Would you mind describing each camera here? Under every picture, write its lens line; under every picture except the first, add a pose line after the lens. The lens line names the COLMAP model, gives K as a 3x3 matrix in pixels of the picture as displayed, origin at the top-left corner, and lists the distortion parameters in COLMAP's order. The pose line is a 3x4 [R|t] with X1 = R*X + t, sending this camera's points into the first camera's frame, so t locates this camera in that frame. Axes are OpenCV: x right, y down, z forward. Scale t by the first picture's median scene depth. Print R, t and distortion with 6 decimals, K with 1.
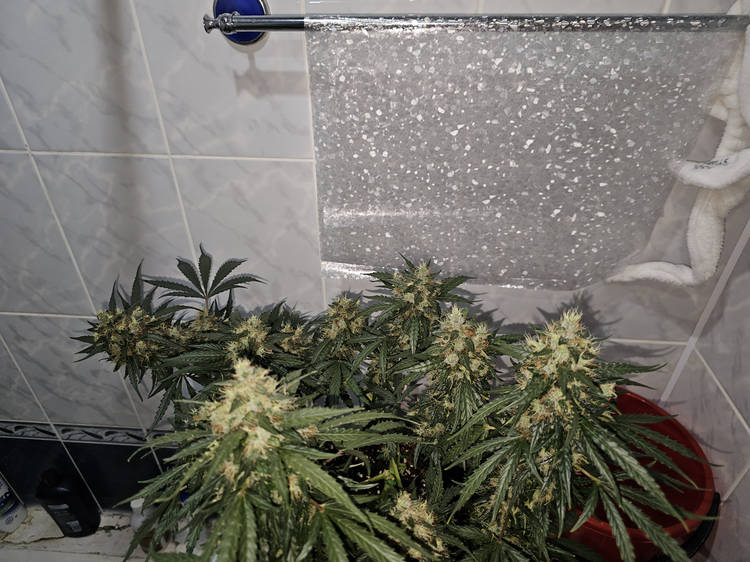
lens RADIAL K [[506.6, 0, 373.4], [0, 506.6, 281.9], [0, 0, 1]] dist [0.005564, -0.011306]
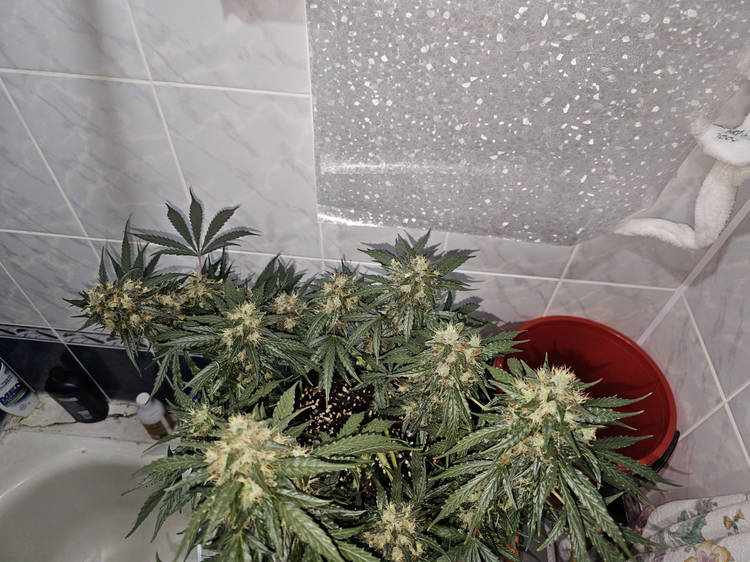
lens RADIAL K [[506.6, 0, 379.9], [0, 506.6, 282.1], [0, 0, 1]] dist [0.005564, -0.011306]
pose [[0.998935, 0.039251, 0.024247, -0.002558], [-0.044013, 0.968352, 0.245679, -0.146000], [-0.013836, -0.246484, 0.969048, 0.030233]]
